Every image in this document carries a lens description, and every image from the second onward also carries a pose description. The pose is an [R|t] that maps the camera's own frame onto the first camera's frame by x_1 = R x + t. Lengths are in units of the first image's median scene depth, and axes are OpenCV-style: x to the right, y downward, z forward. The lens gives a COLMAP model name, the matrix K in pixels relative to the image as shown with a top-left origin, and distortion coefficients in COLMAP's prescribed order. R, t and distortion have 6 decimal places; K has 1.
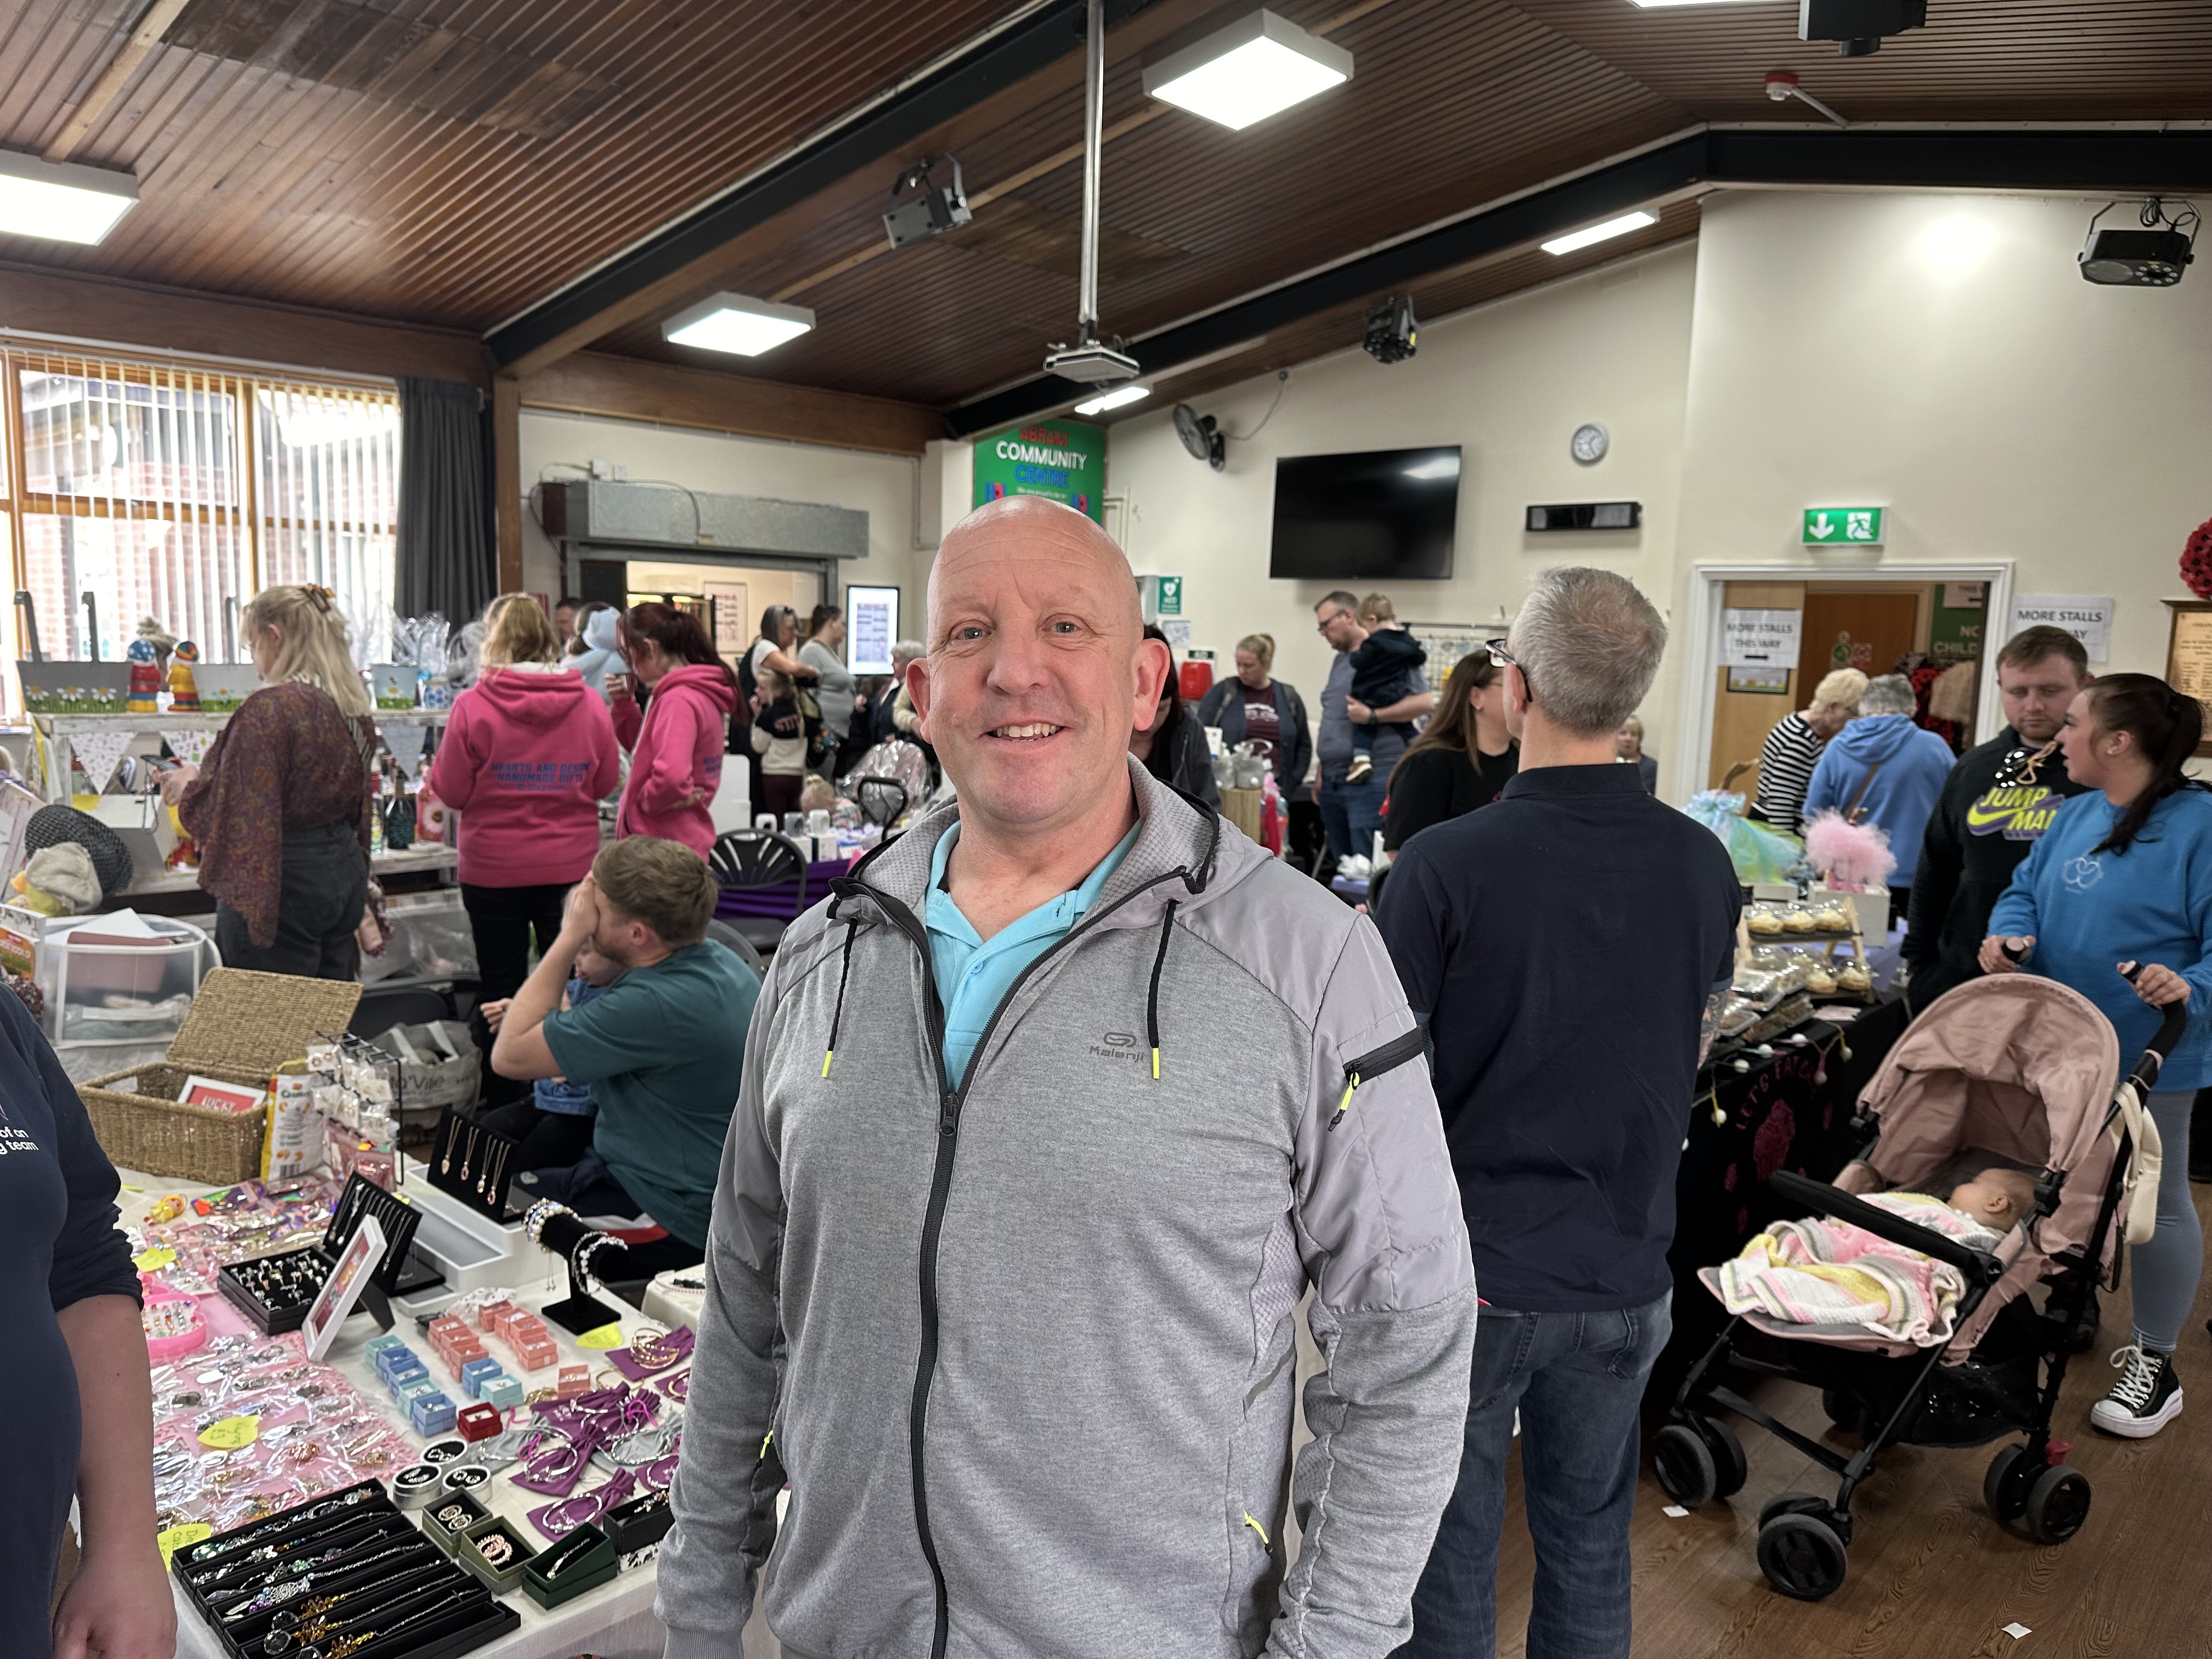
lens RADIAL K [[1557.3, 0, 1176.6], [0, 1557.3, 851.5], [0, 0, 1]] dist [0.032399, -0.043126]
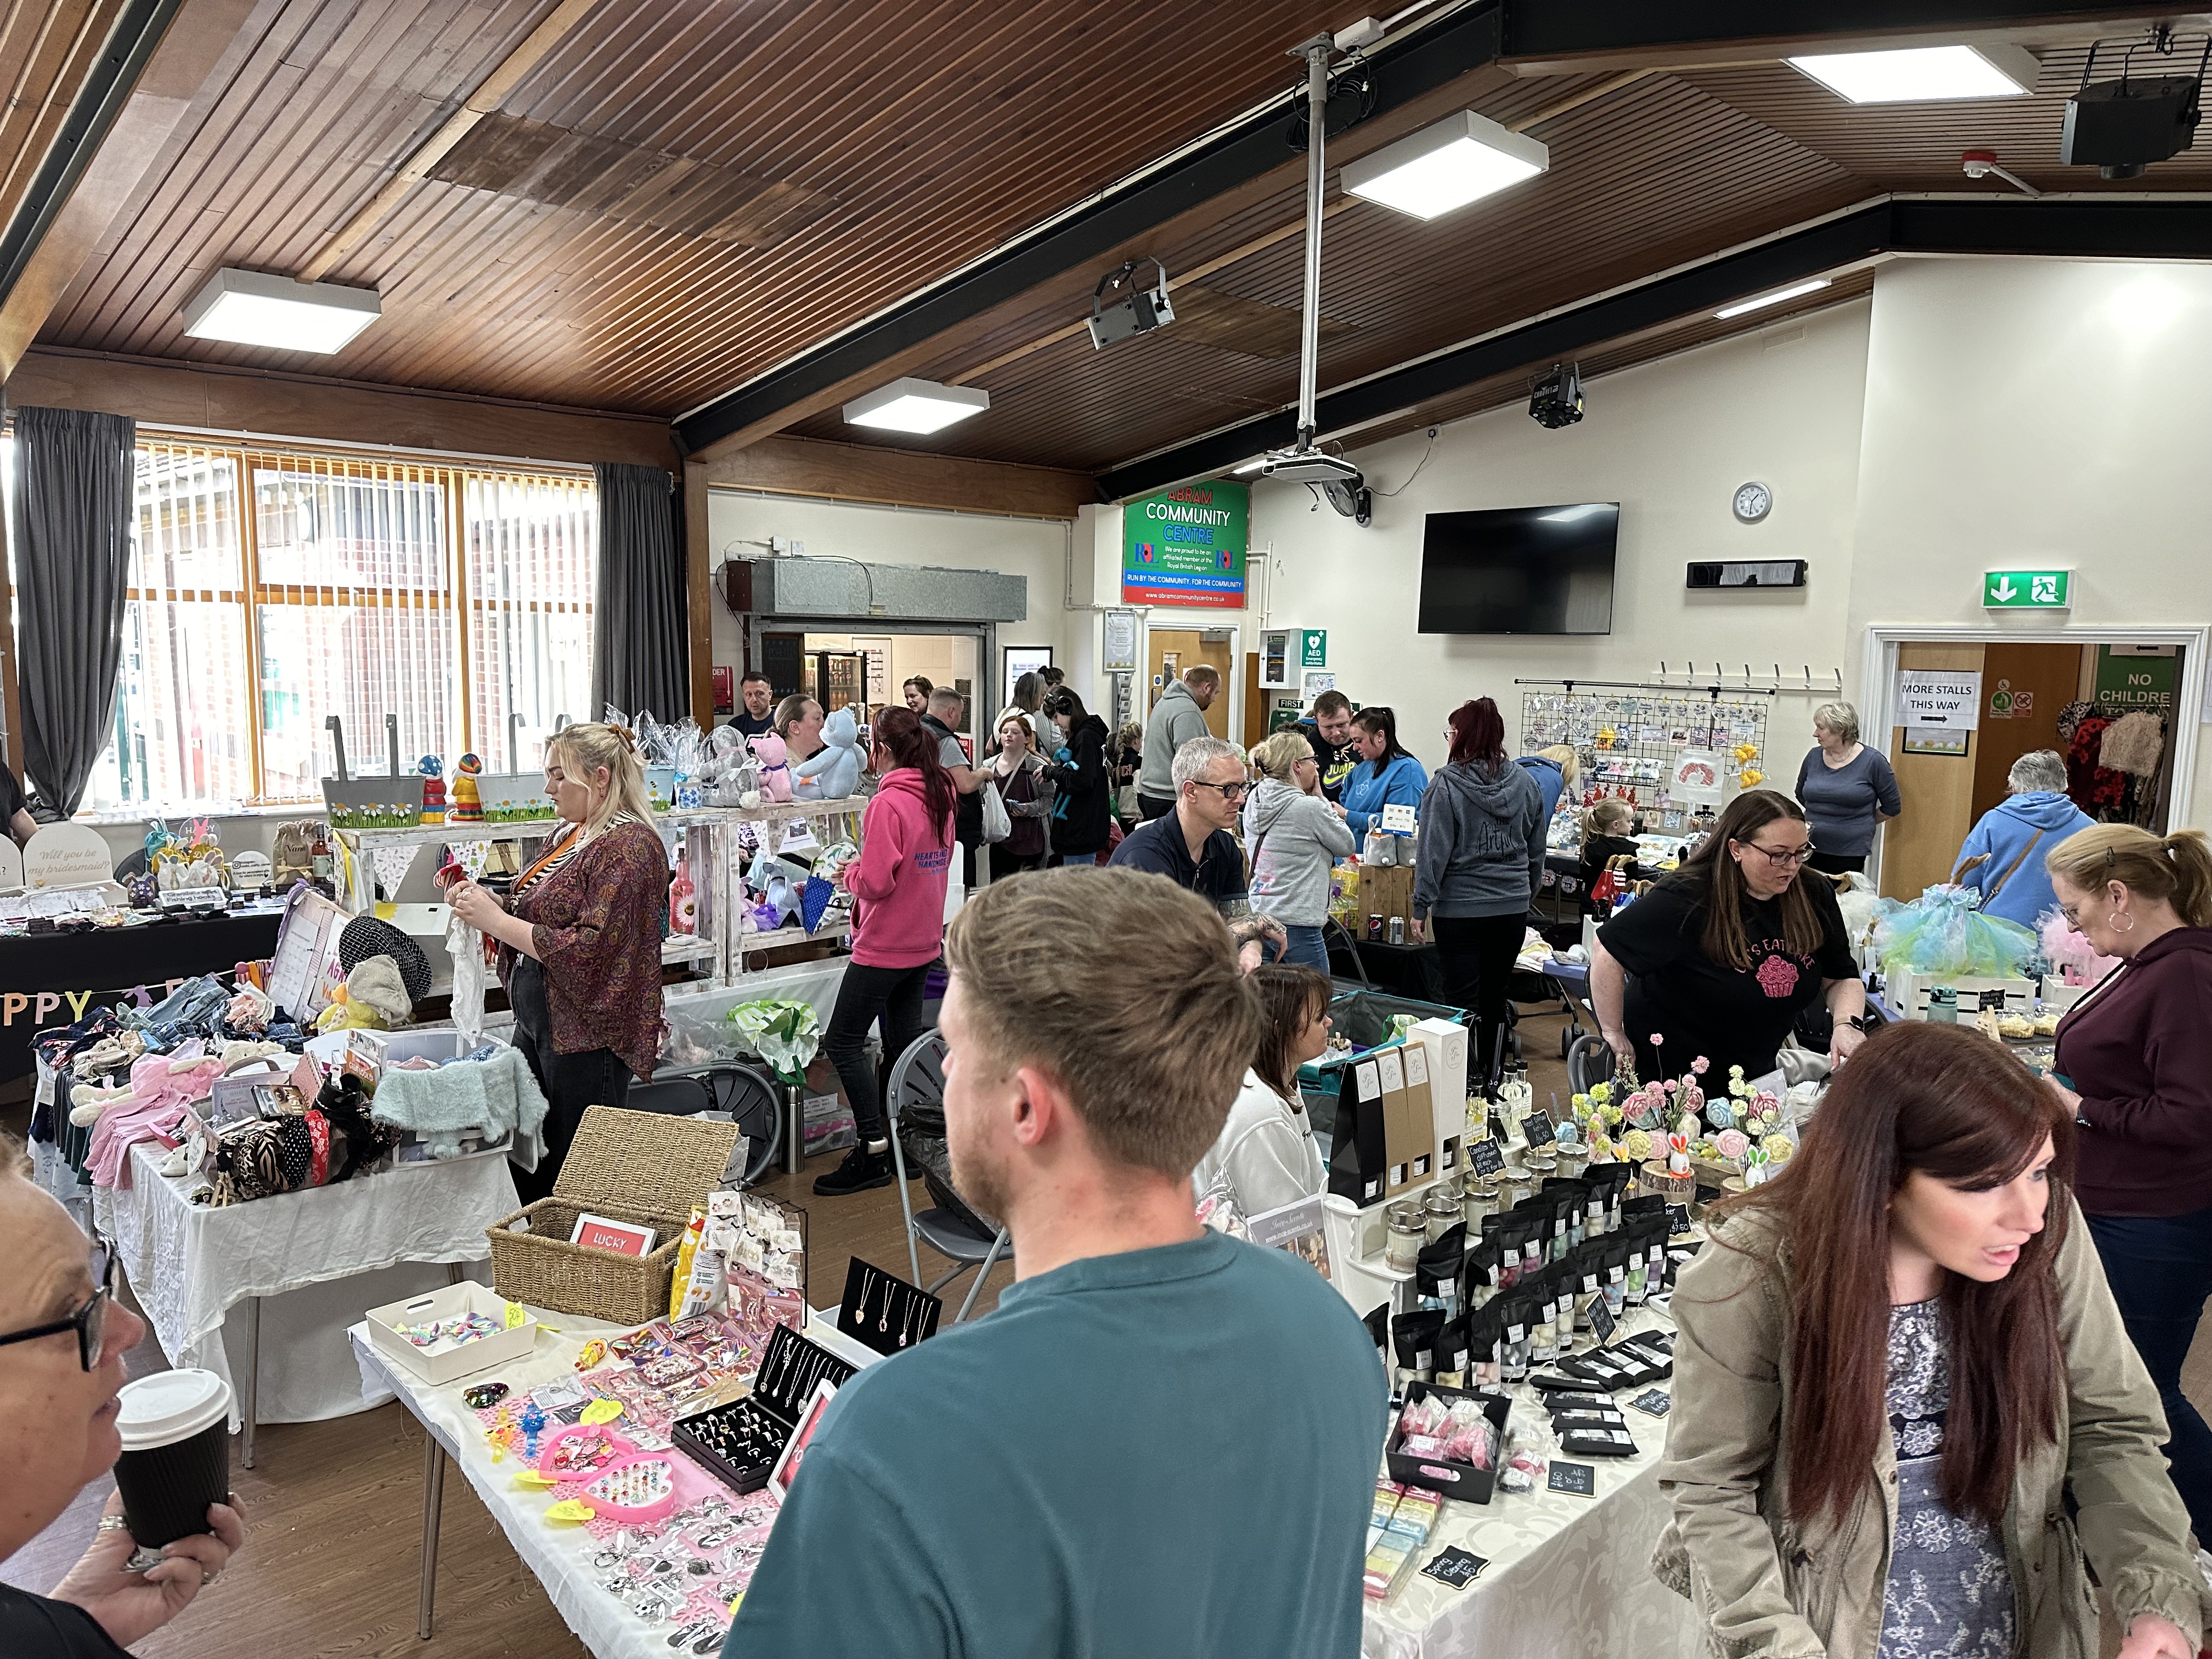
lens RADIAL K [[1557.3, 0, 1128.5], [0, 1557.3, 836.0], [0, 0, 1]] dist [0.032399, -0.043126]
pose [[0.998674, -0.006269, -0.051107, -0.095358], [0.006135, 0.999977, -0.002768, -0.052215], [0.051123, 0.002451, 0.998689, -0.023360]]
